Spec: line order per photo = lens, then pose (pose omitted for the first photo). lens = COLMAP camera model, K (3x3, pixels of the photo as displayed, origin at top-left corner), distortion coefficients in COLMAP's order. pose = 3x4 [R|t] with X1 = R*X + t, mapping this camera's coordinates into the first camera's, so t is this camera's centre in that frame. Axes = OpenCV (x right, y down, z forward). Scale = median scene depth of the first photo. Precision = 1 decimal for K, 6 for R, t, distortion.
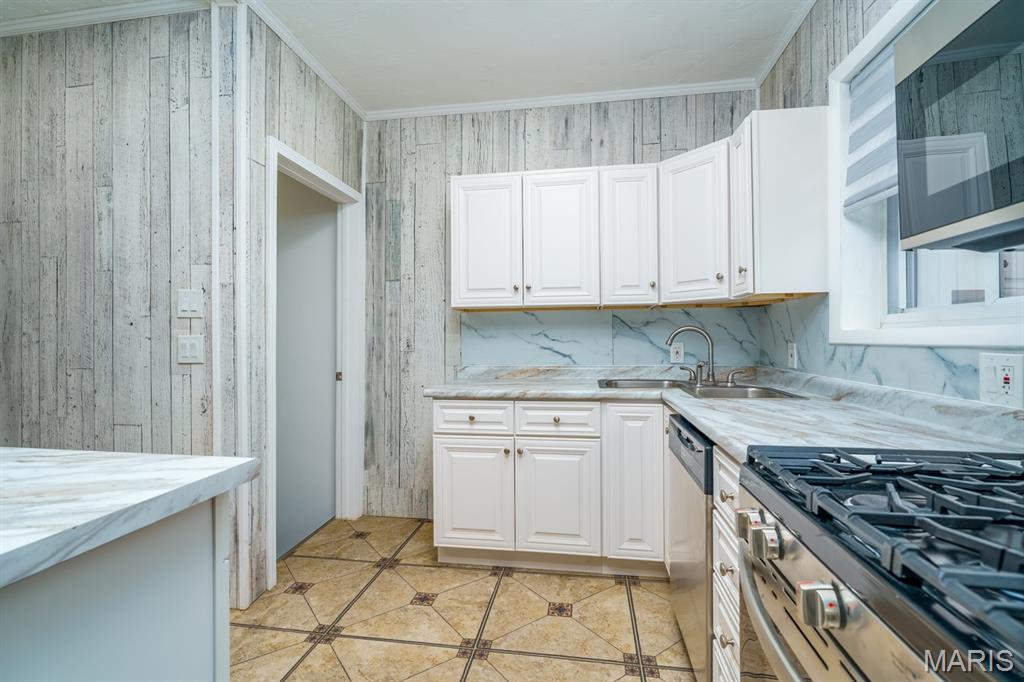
lens RADIAL K [[477.8, 0, 509.6], [0, 477.8, 338.0], [0, 0, 1]] dist [0.000788, -0.000334]
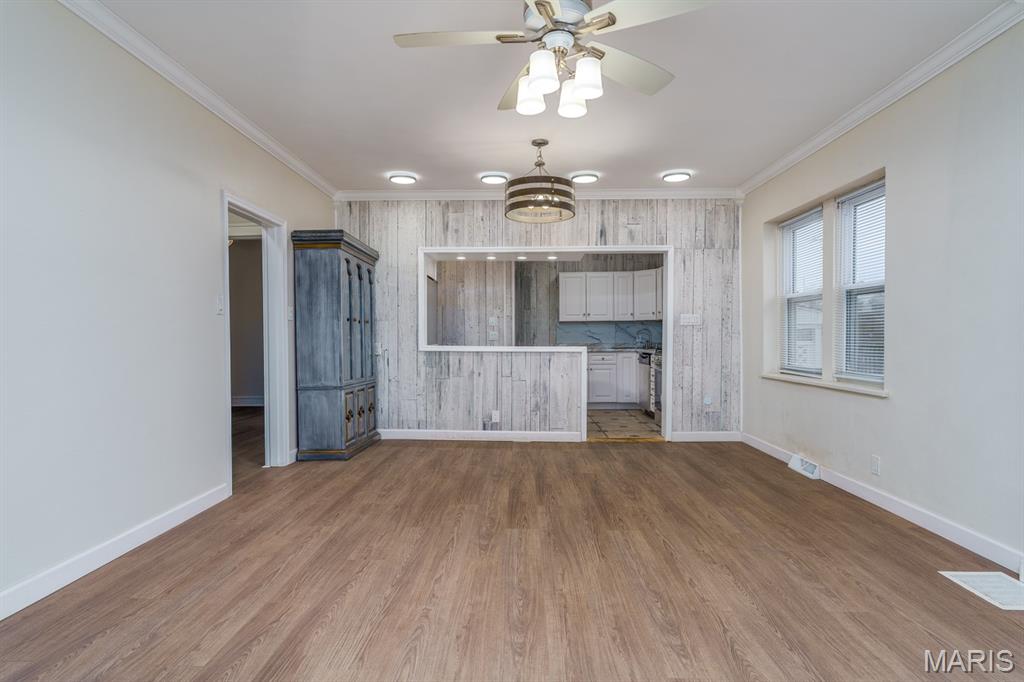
lens RADIAL K [[532.5, 0, 512.2], [0, 532.5, 357.8], [0, 0, 1]] dist [-0.002289, 0.000084]
pose [[0.992031, -0.004420, 0.125916, -0.907880], [-0.000348, 0.999284, 0.037826, 0.034029], [-0.125993, -0.037569, 0.991320, -2.326920]]
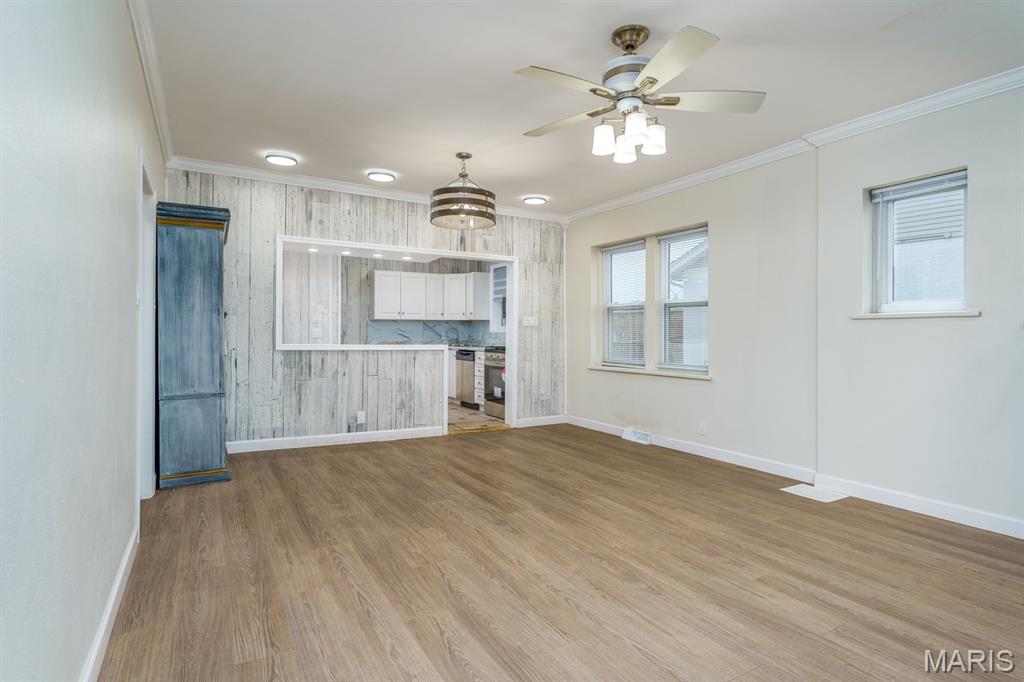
lens RADIAL K [[528.4, 0, 512.0], [0, 528.4, 341.0], [0, 0, 1]] dist [-0.001458, 0.000064]
pose [[0.776518, 0.000185, 0.630095, -1.651353], [-0.008703, 0.999908, 0.010432, 0.026591], [-0.630035, -0.013584, 0.776448, -2.138024]]
